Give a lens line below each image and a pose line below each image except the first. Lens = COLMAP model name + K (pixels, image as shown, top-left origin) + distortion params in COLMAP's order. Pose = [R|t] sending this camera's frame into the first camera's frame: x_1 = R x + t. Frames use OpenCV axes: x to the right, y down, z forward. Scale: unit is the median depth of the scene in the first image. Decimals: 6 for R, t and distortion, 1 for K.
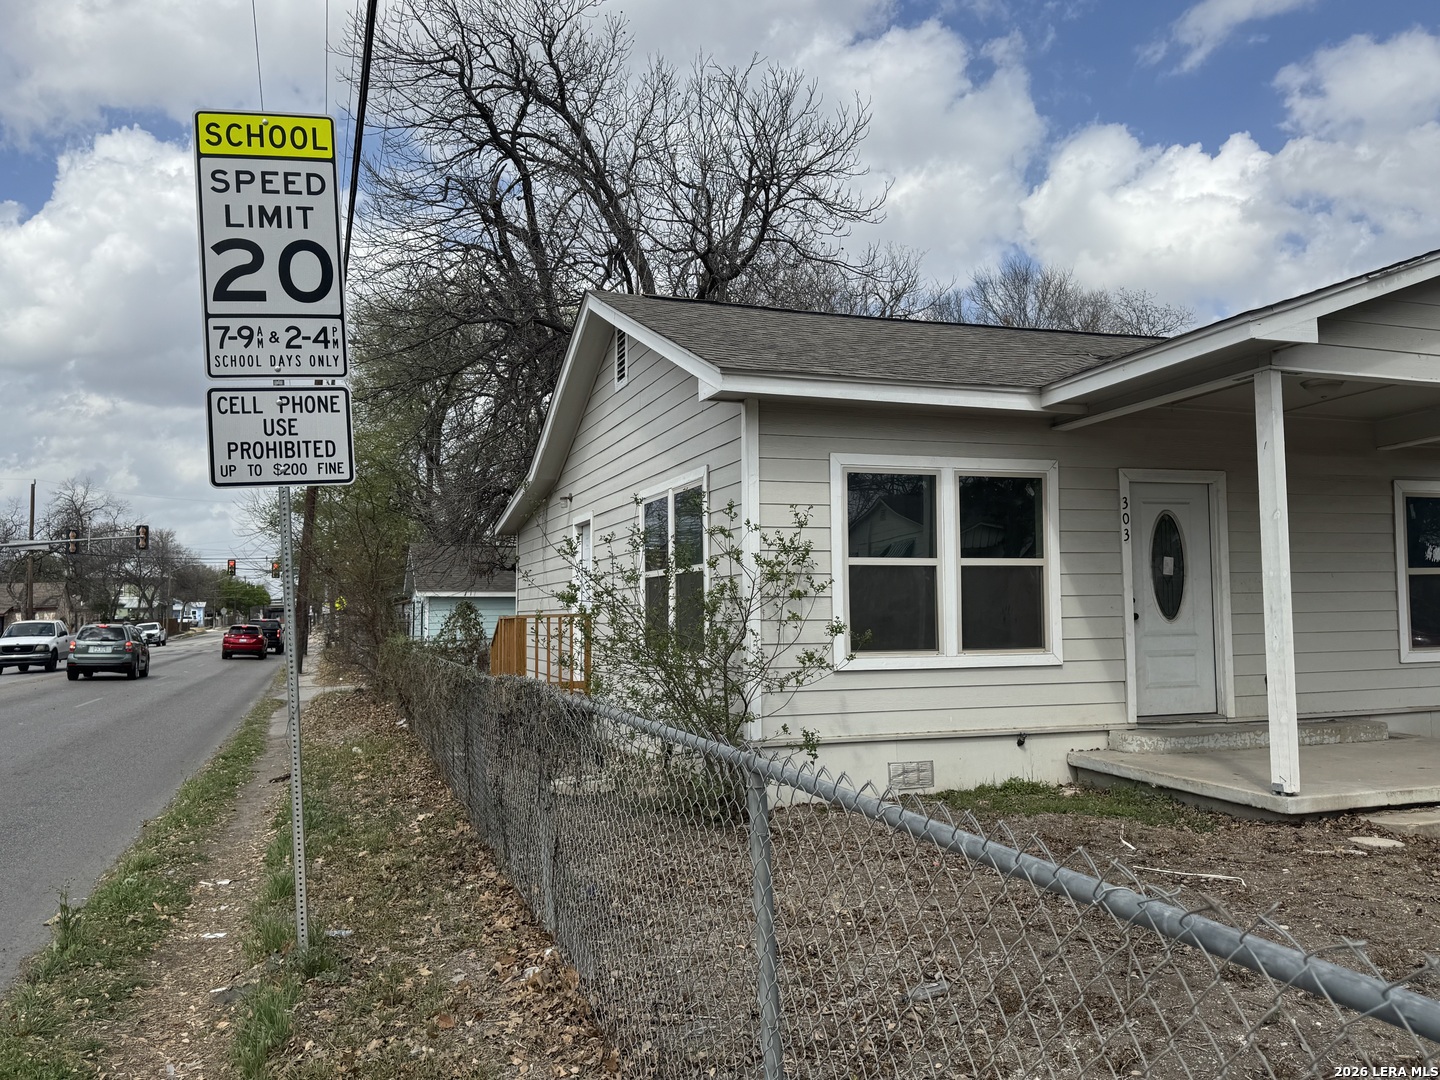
lens RADIAL K [[1162.3, 0, 720.0], [0, 1162.3, 540.0], [0, 0, 1]] dist [0.180214, -0.295527]
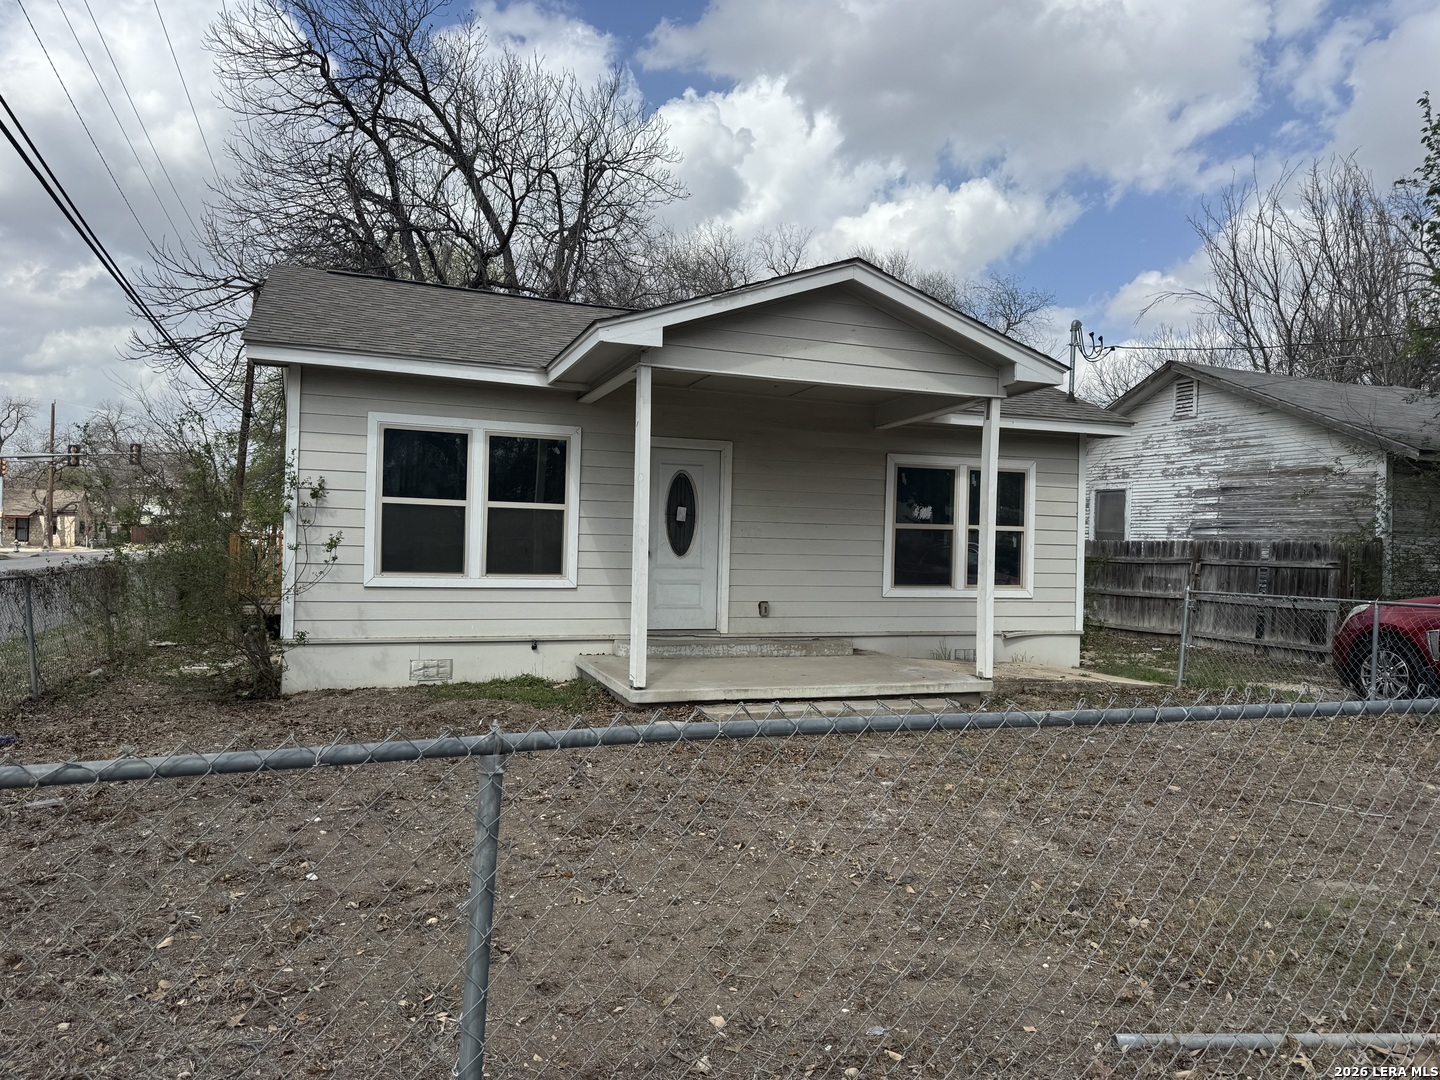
lens RADIAL K [[1013.6, 0, 720.0], [0, 1013.6, 540.0], [0, 0, 1]] dist [0.093384, -0.002229]
pose [[0.999148, 0.040181, 0.009447, 0.443915], [-0.040680, 0.997343, 0.060433, -0.019163], [-0.006993, -0.060766, 0.998128, -0.097114]]
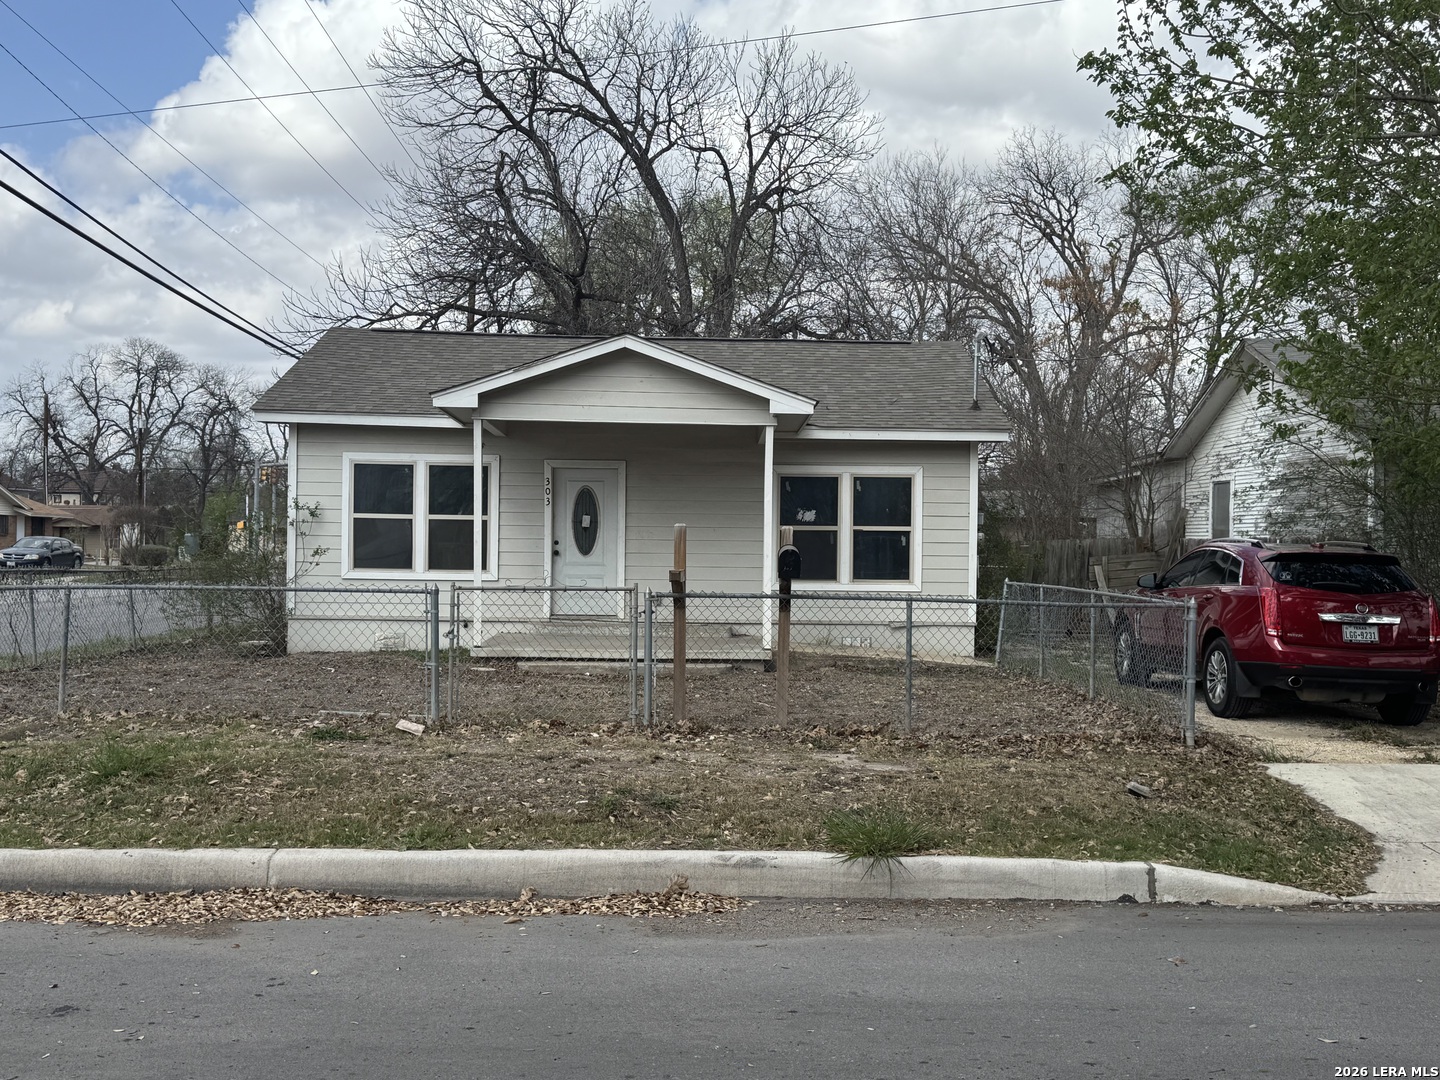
lens RADIAL K [[1527.1, 0, 720.0], [0, 1527.1, 540.0], [0, 0, 1]] dist [0.131968, 0.003982]
pose [[0.941458, 0.027747, -0.335987, 1.328956], [-0.006908, 0.997986, 0.063061, -0.089160], [0.337060, -0.057049, 0.939753, -0.919226]]
